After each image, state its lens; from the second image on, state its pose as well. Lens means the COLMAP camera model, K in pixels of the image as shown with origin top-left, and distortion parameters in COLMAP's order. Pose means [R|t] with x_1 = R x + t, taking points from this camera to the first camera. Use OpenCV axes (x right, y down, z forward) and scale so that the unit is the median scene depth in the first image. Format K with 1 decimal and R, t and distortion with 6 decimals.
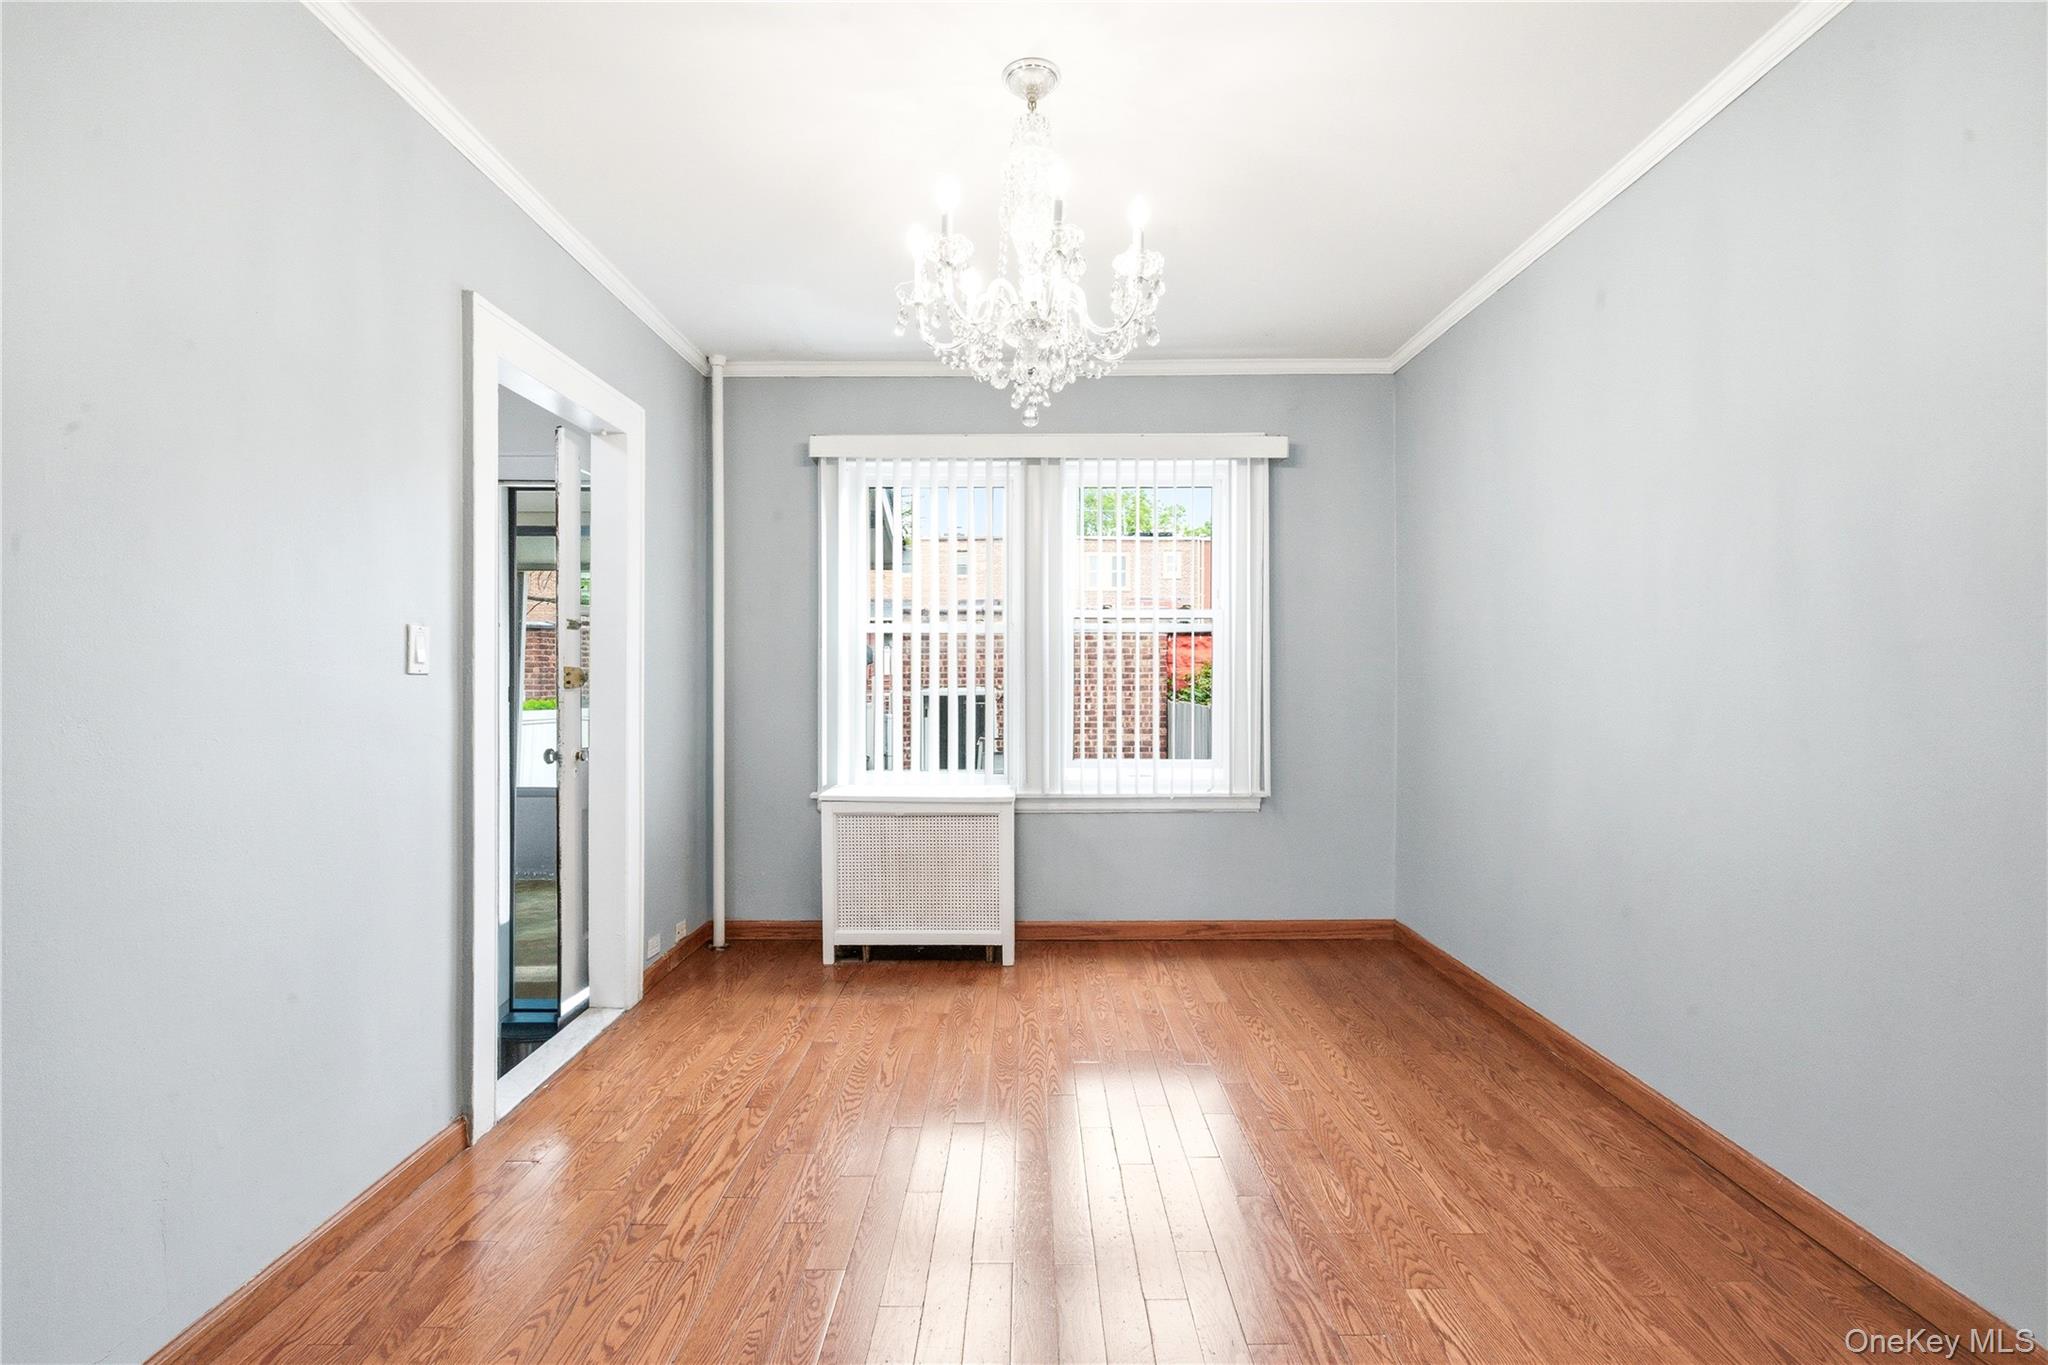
lens RADIAL K [[916.5, 0, 1023.8], [0, 916.5, 676.2], [0, 0, 1]] dist [0.004573, -0.004822]
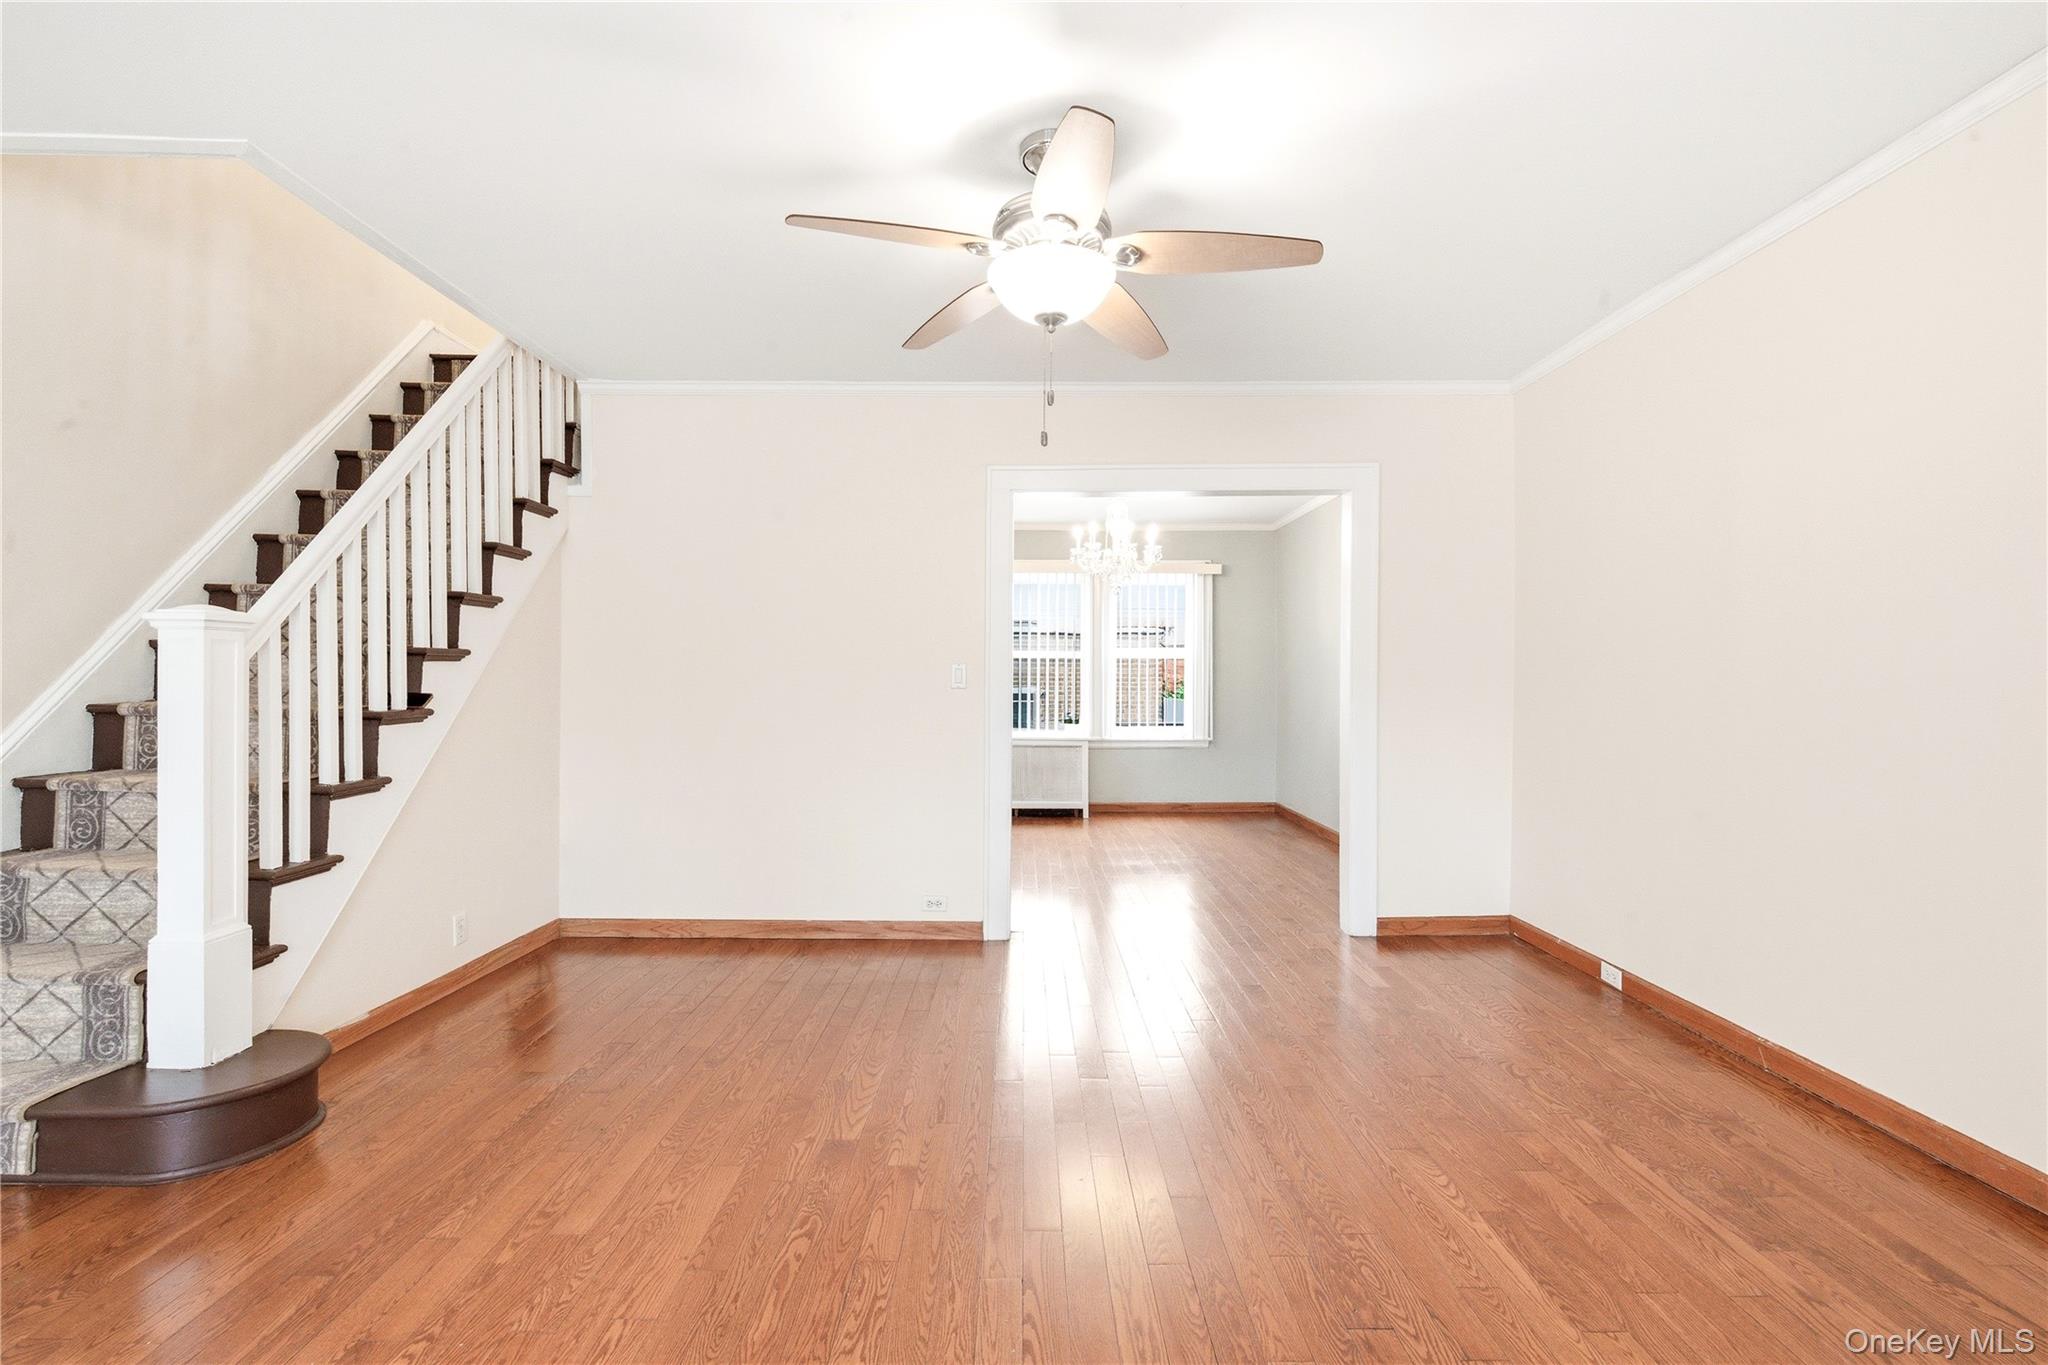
lens RADIAL K [[916.5, 0, 1023.8], [0, 916.5, 676.2], [0, 0, 1]] dist [0.004573, -0.004822]
pose [[0.999900, 0.002364, 0.013917, -0.191039], [-0.002316, 0.999991, -0.003467, -0.001371], [-0.013925, 0.003434, 0.999897, -1.092421]]
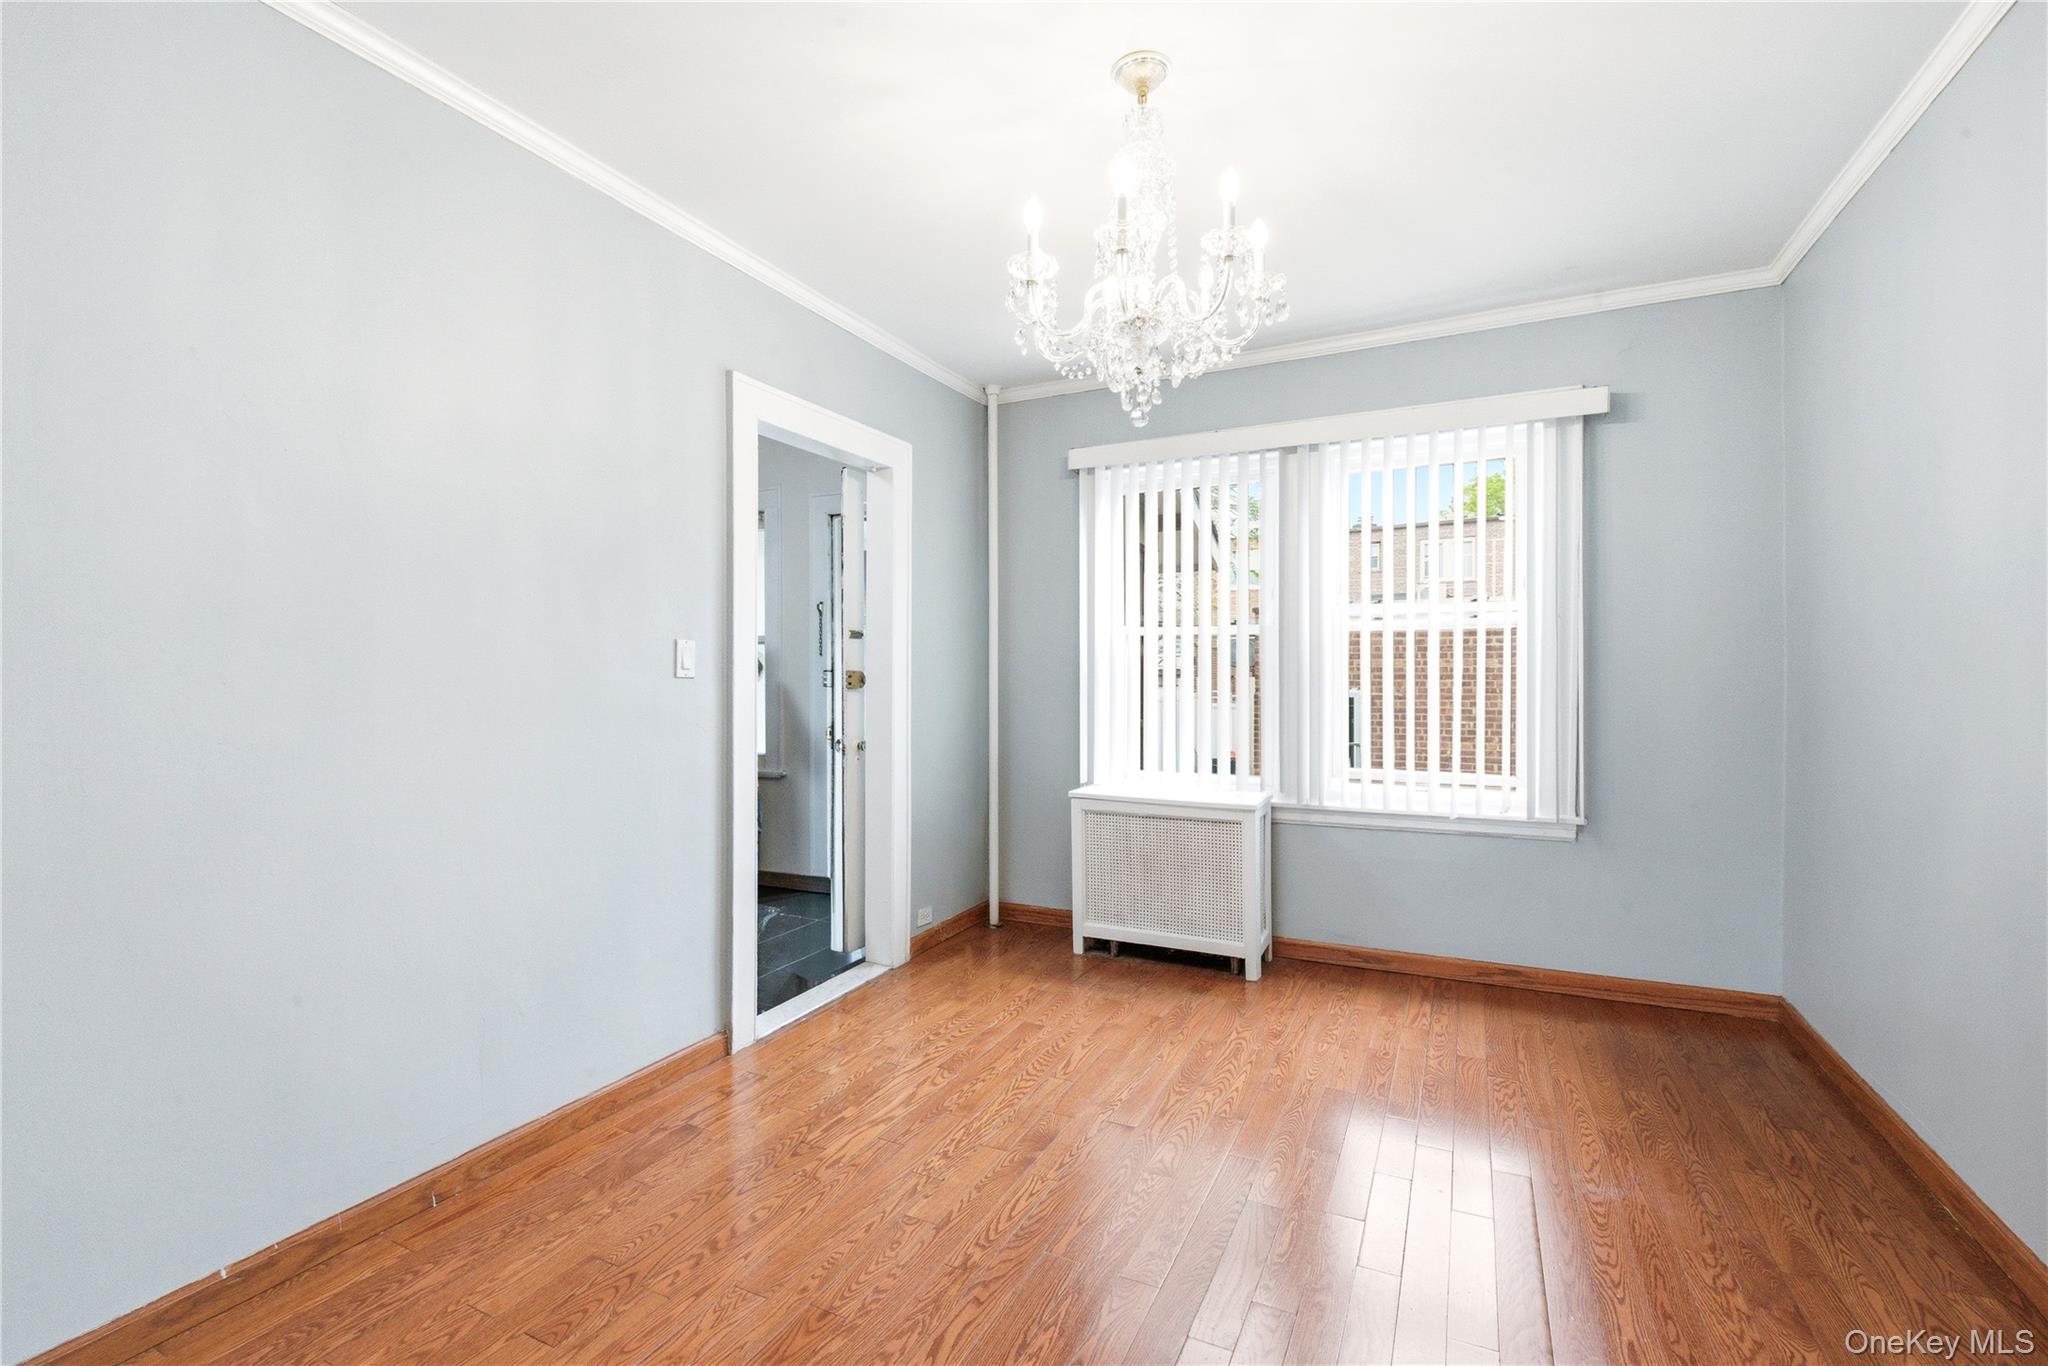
lens RADIAL K [[912.9, 0, 1009.6], [0, 912.9, 680.1], [0, 0, 1]] dist [0.005466, -0.004038]
pose [[0.897251, 0.002340, -0.441515, 0.177266], [-0.000526, 0.999991, 0.004232, -0.002518], [0.441521, -0.003565, 0.897244, 0.032054]]
